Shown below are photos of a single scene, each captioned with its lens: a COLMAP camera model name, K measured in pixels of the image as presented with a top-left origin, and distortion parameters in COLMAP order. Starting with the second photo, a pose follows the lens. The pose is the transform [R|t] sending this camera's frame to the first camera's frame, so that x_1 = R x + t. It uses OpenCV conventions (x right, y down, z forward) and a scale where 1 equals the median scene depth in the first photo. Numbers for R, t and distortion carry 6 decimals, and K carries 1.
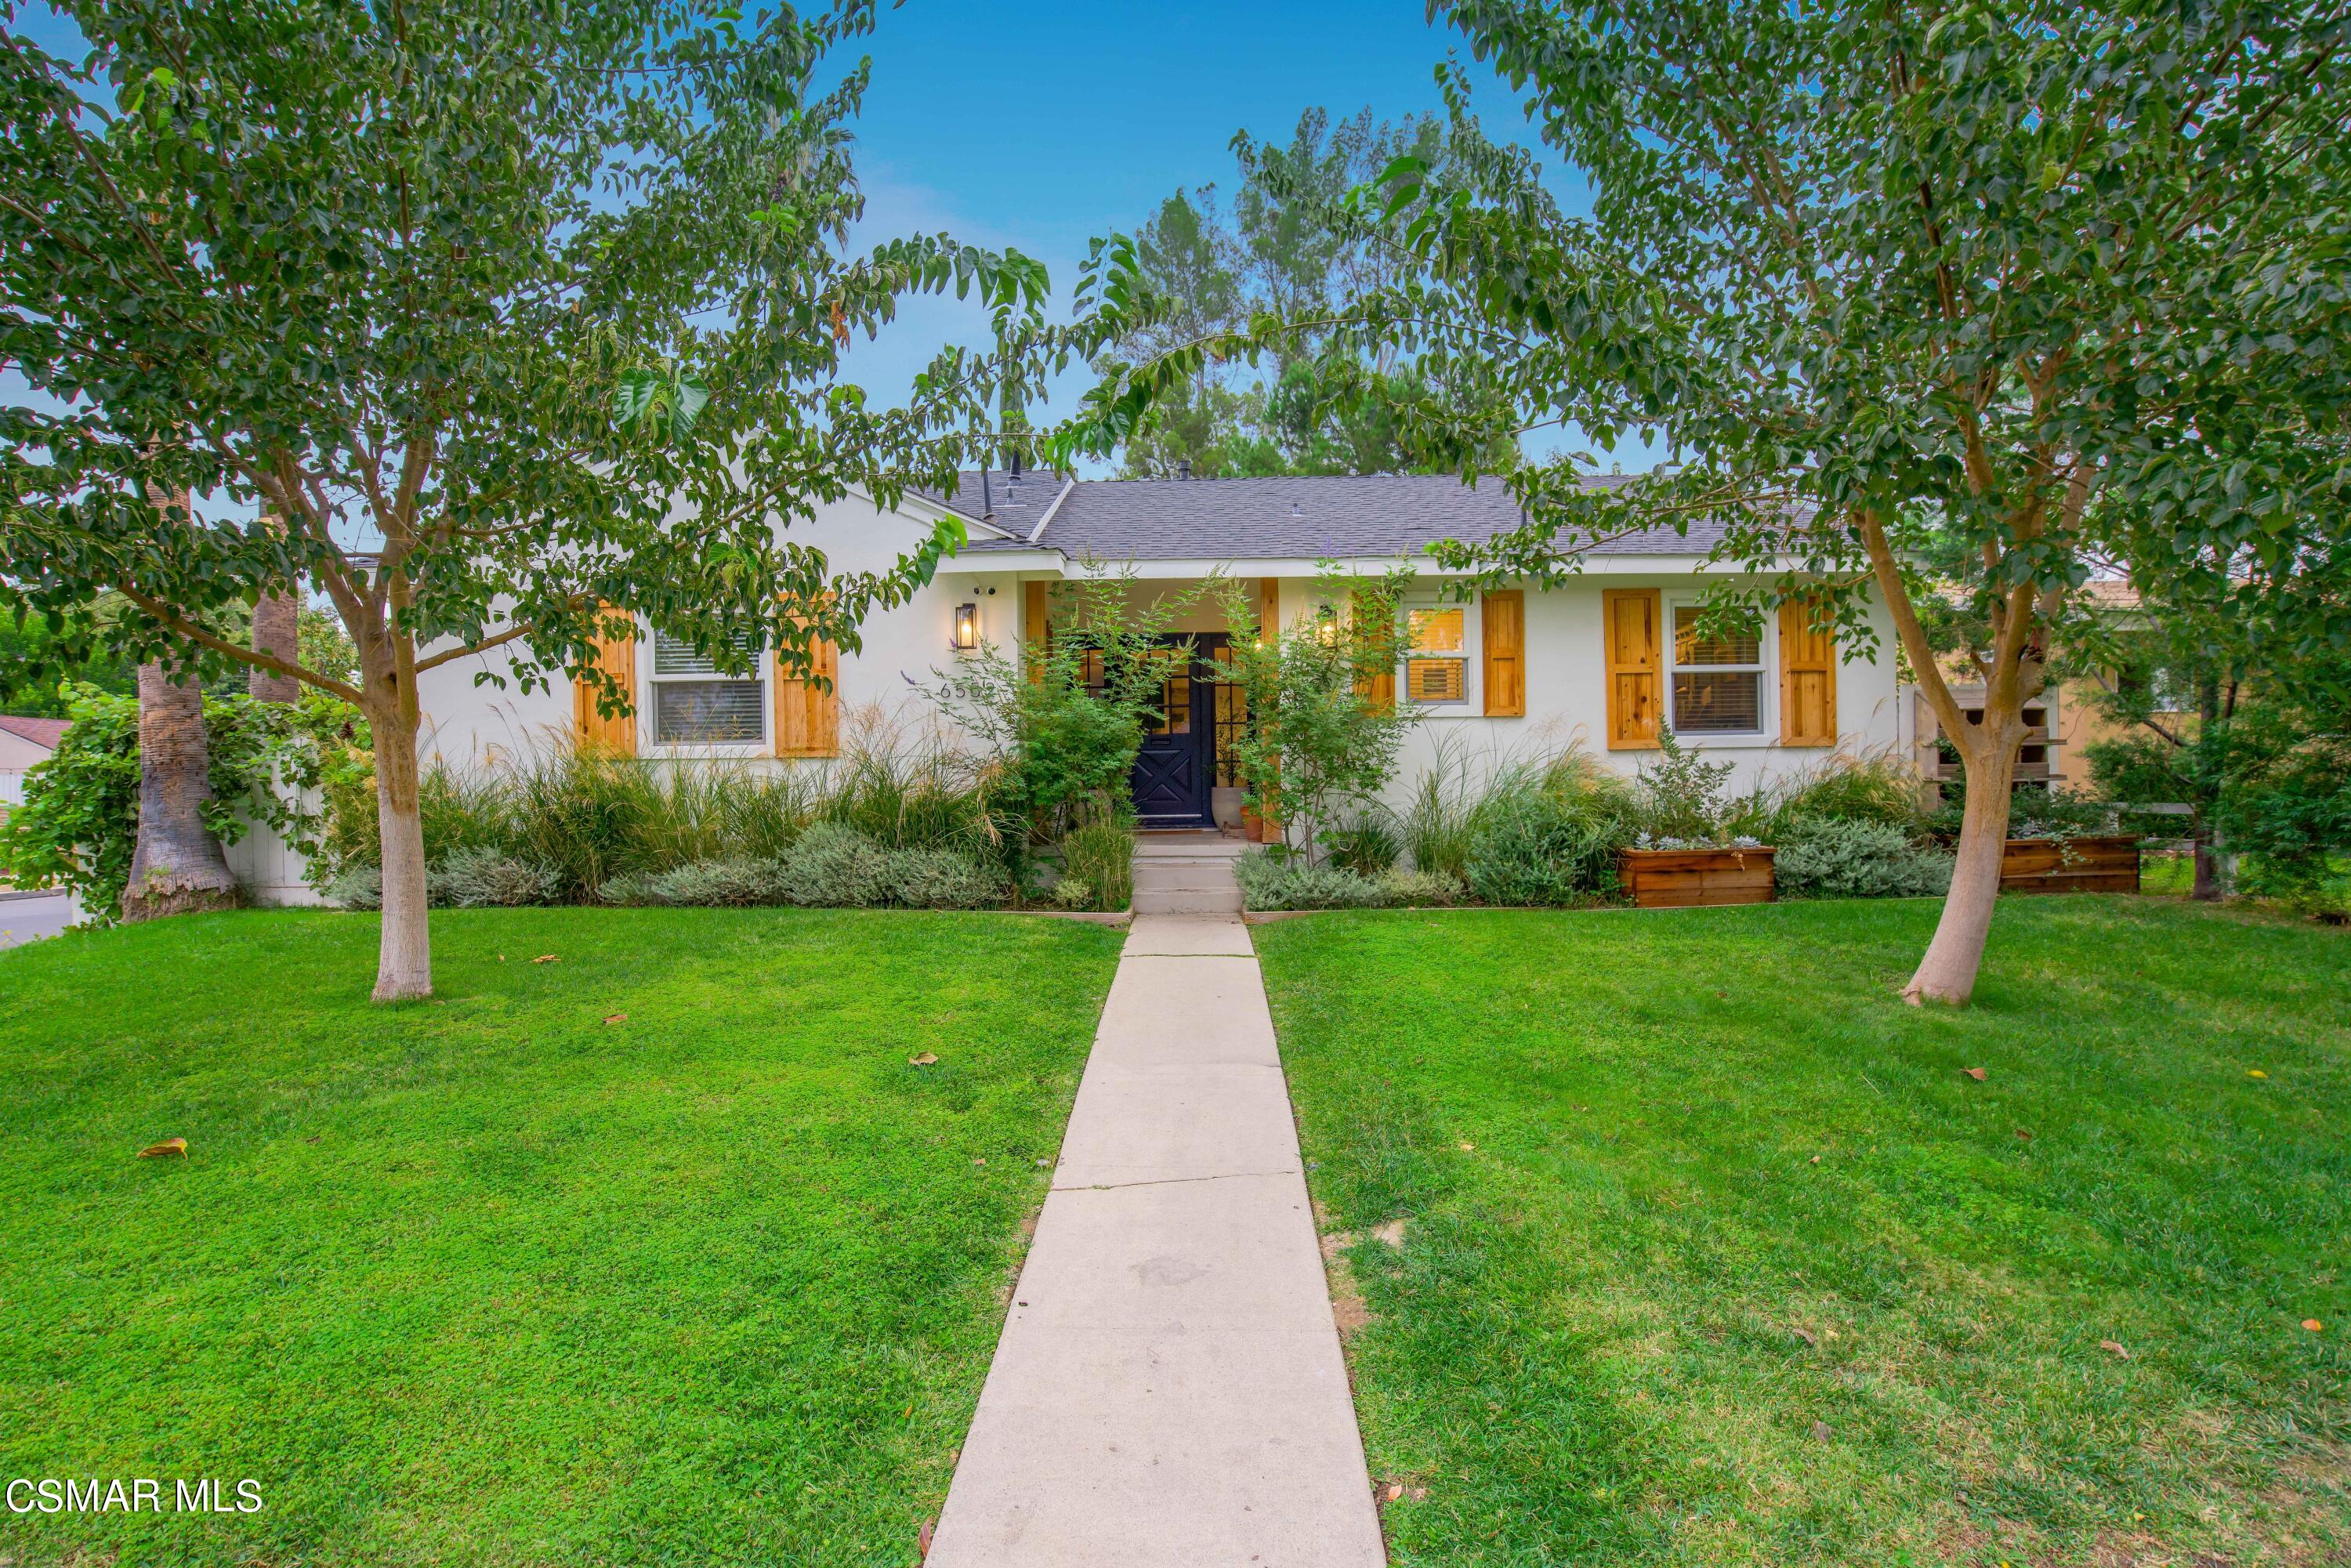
lens RADIAL K [[1055.7, 0, 1165.1], [0, 1055.7, 785.3], [0, 0, 1]] dist [-0.036641, 0.000263]
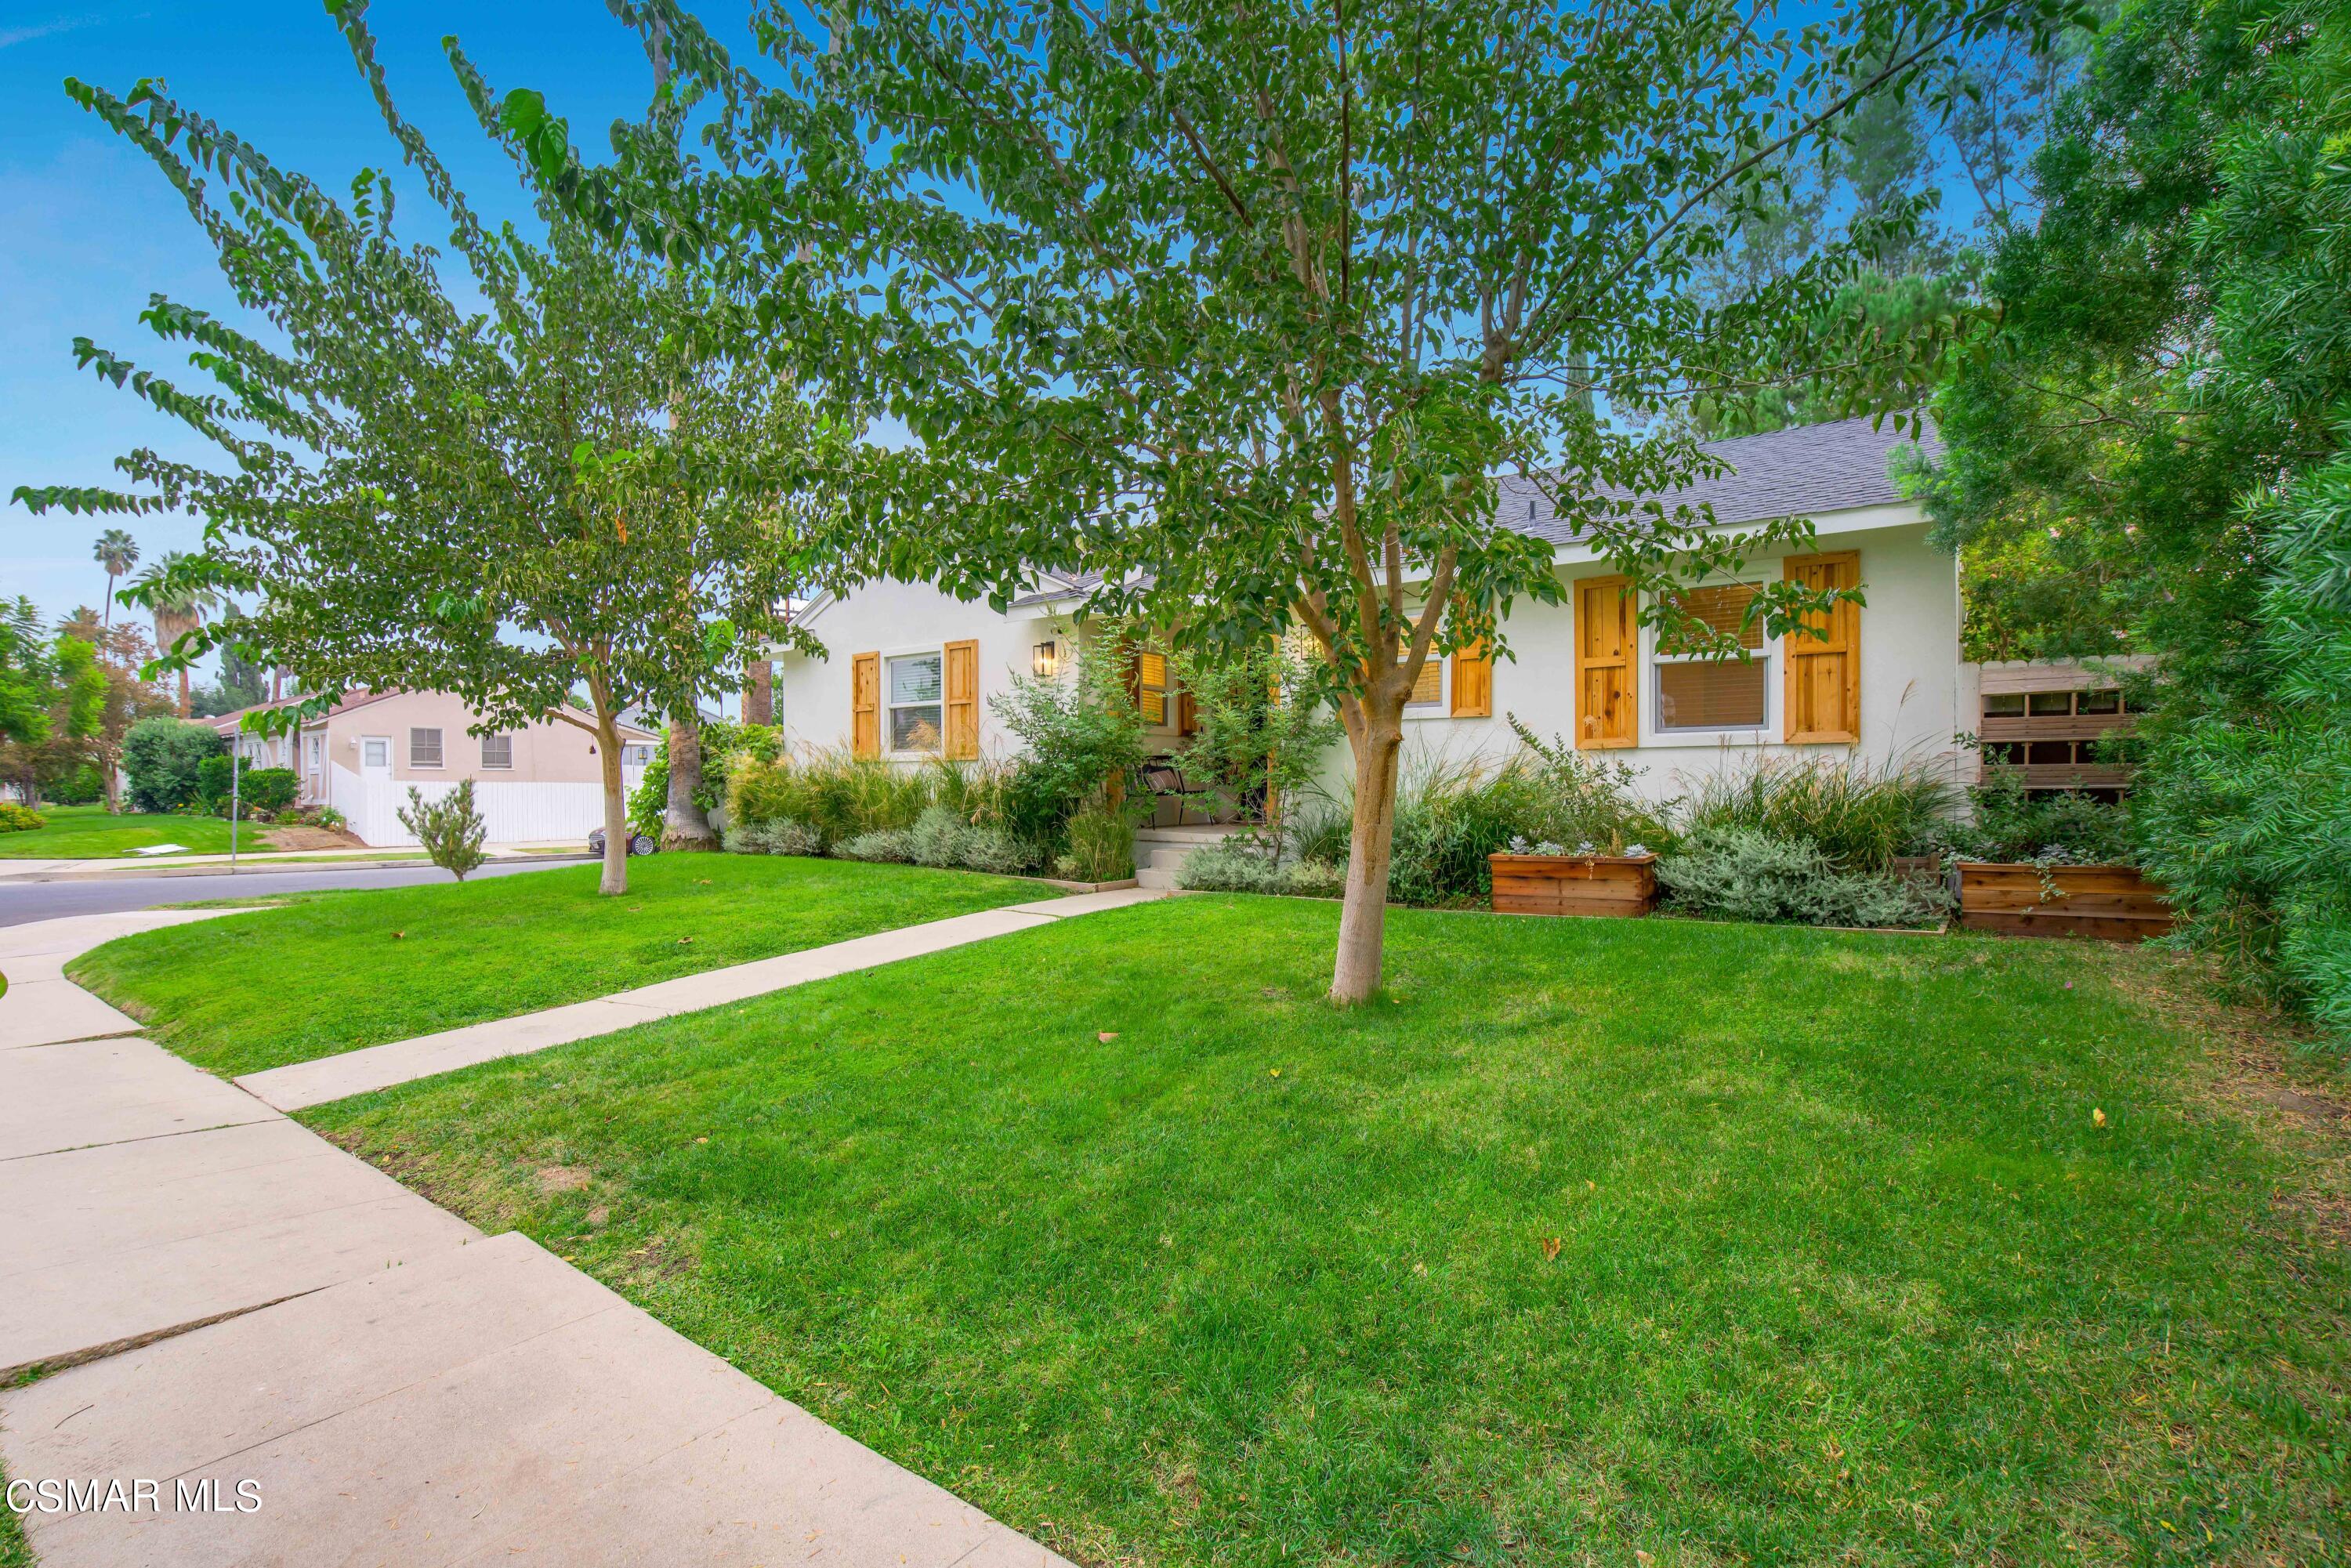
lens RADIAL K [[1055.7, 0, 1165.1], [0, 1055.7, 785.3], [0, 0, 1]] dist [-0.036641, 0.000263]
pose [[0.822810, 0.009527, -0.568236, 0.676101], [-0.004405, 0.999936, 0.010387, -0.010099], [0.568299, -0.006044, 0.822800, 0.007566]]
